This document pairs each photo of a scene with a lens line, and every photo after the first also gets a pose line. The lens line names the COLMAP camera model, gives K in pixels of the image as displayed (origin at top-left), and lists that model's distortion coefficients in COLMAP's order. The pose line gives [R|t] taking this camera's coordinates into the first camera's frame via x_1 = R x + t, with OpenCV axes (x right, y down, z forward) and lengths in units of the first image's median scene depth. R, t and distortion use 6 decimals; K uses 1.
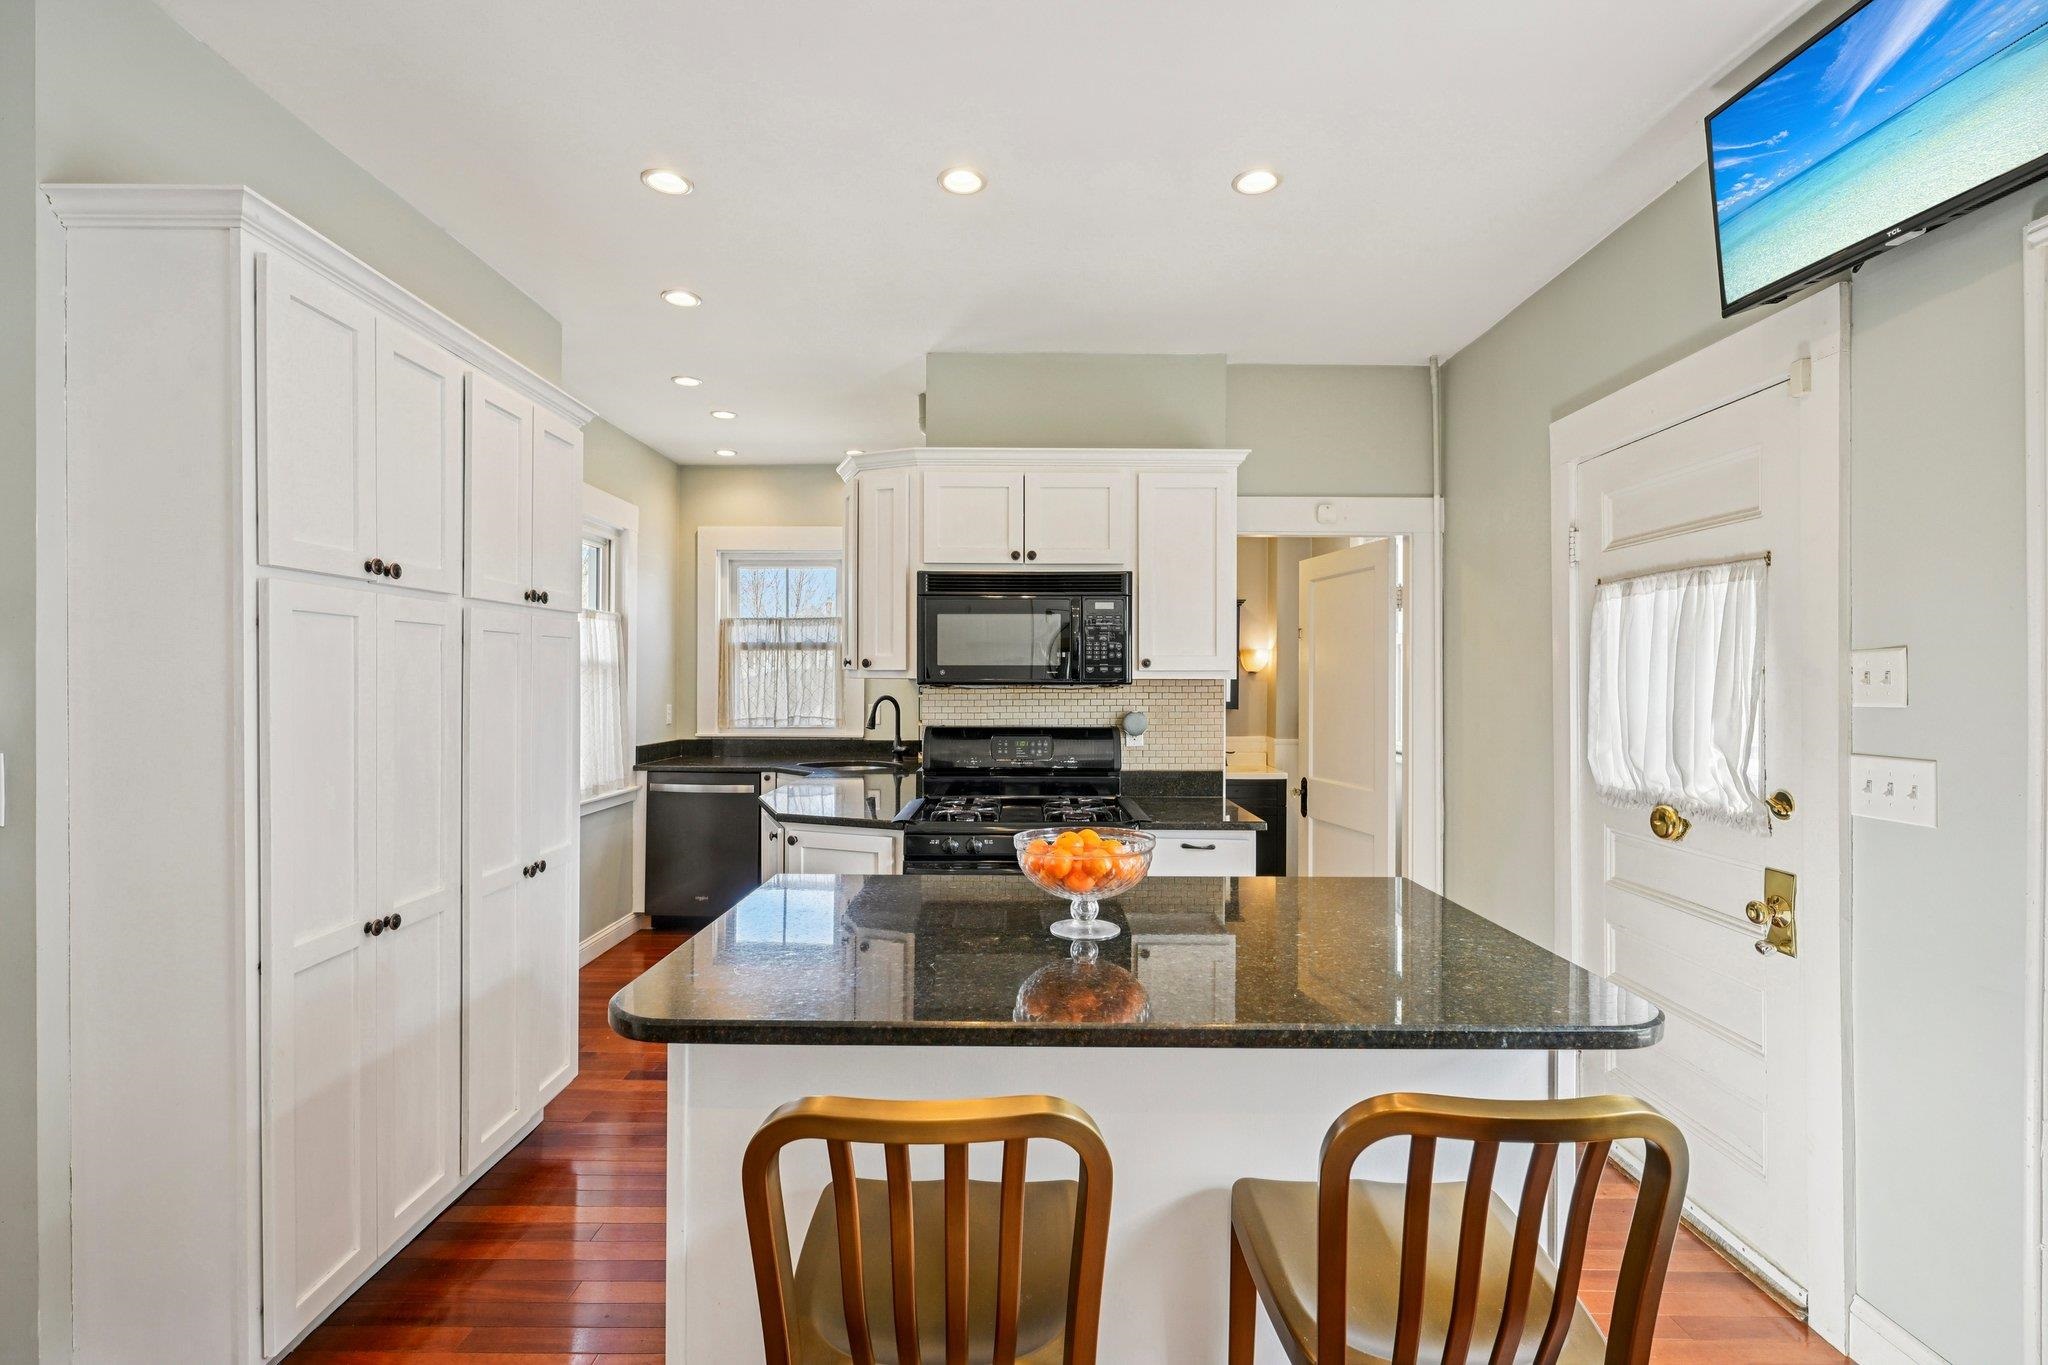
lens RADIAL K [[917.1, 0, 1025.0], [0, 917.1, 684.5], [0, 0, 1]] dist [0.003469, -0.000742]
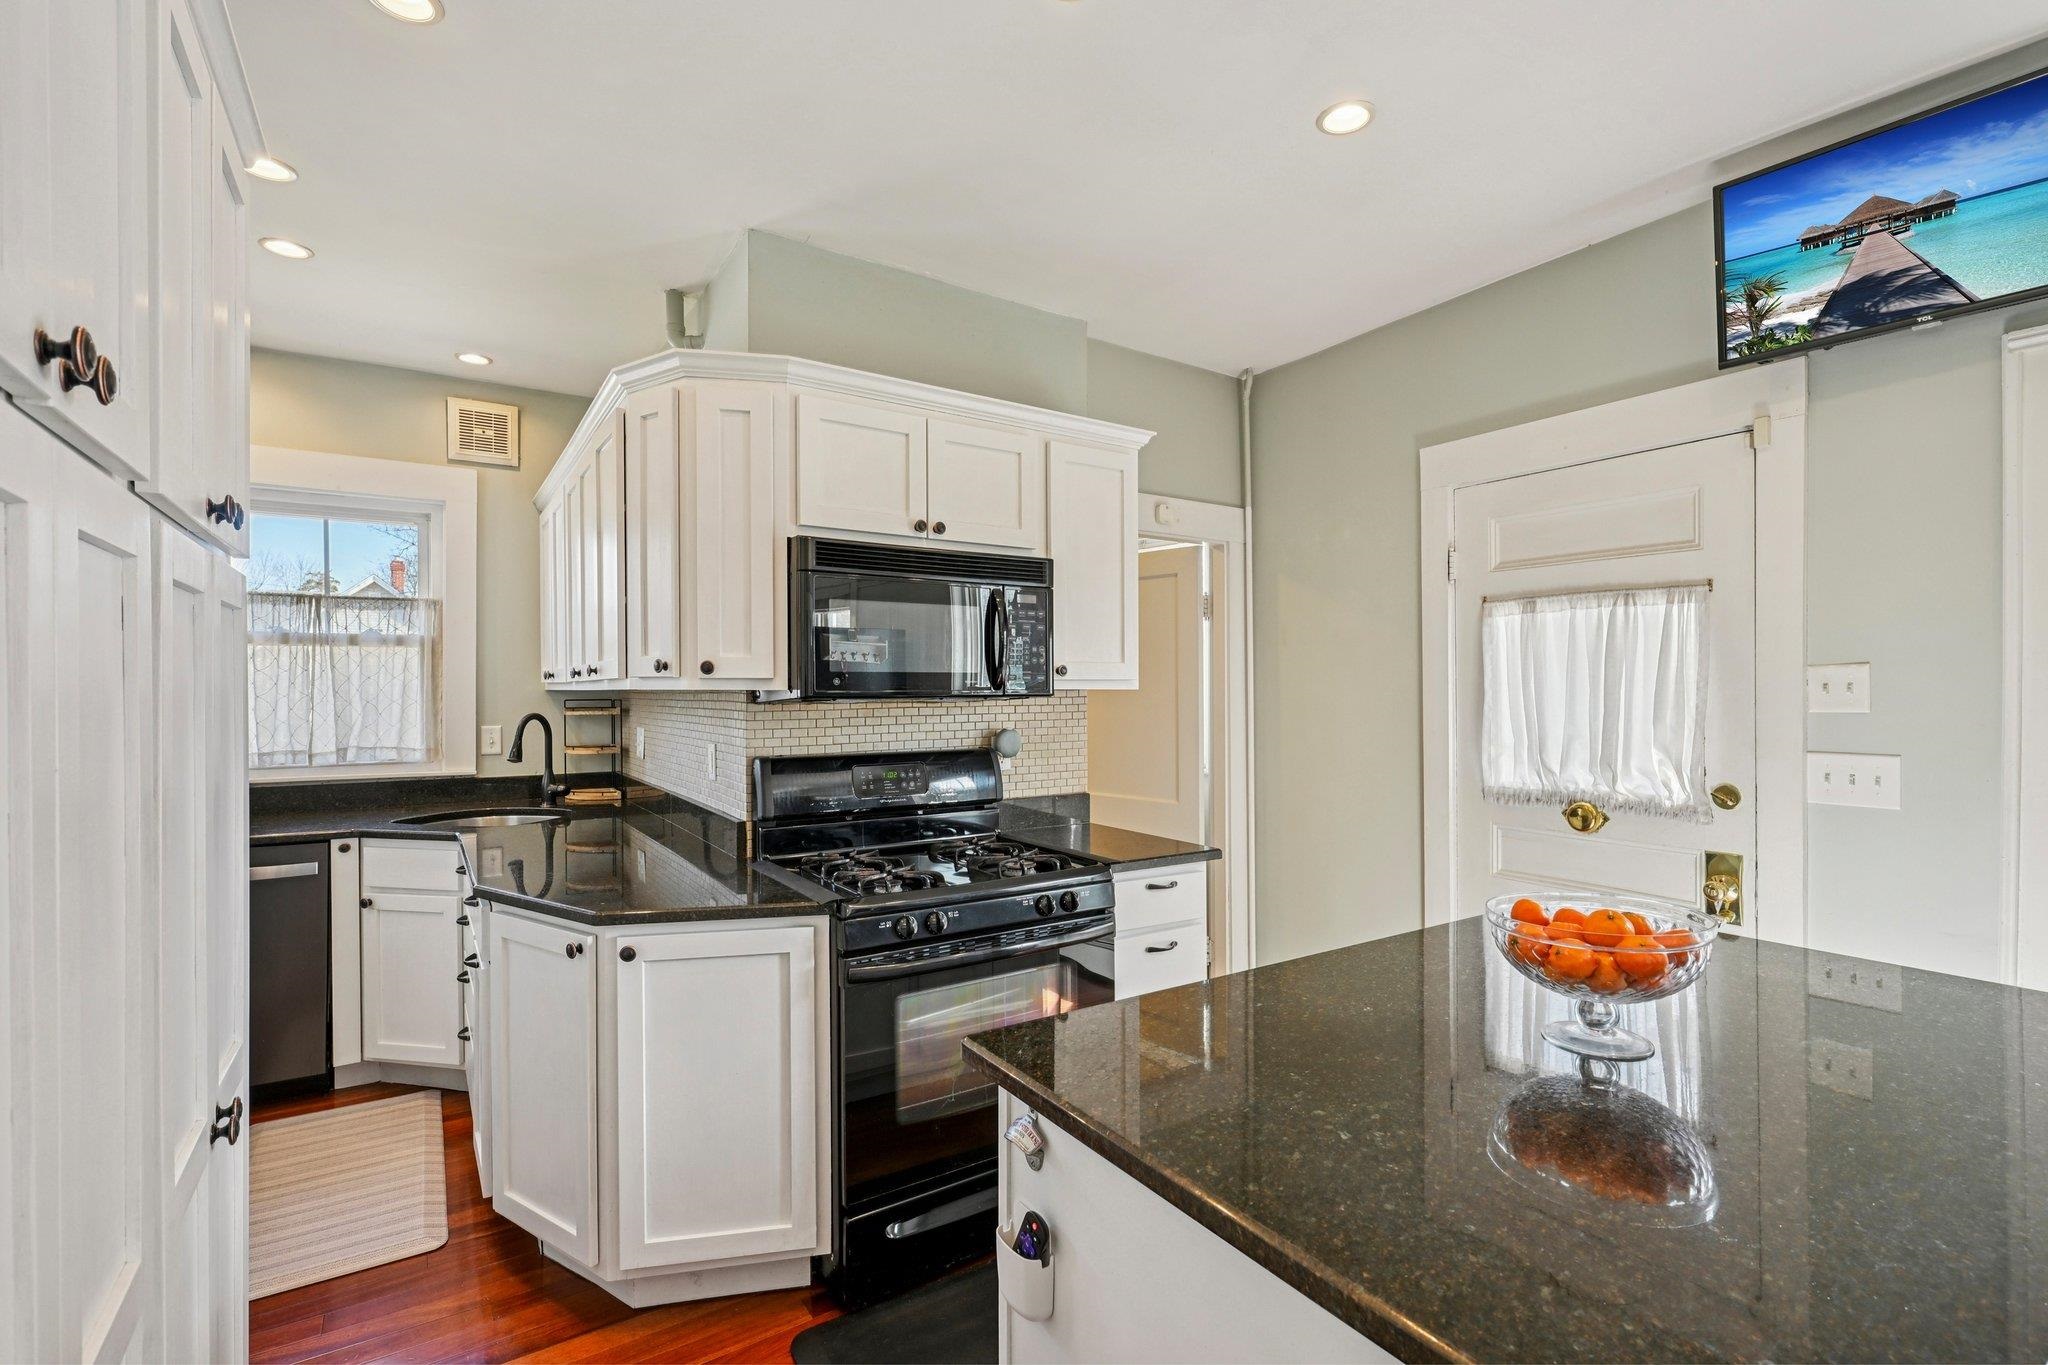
lens RADIAL K [[917.1, 0, 1028.1], [0, 917.1, 695.4], [0, 0, 1]] dist [0.003469, -0.000742]
pose [[0.834036, -0.007294, 0.551661, -0.350323], [0.005265, 0.999972, 0.005262, -0.005436], [-0.551684, -0.001484, 0.834052, 0.320949]]
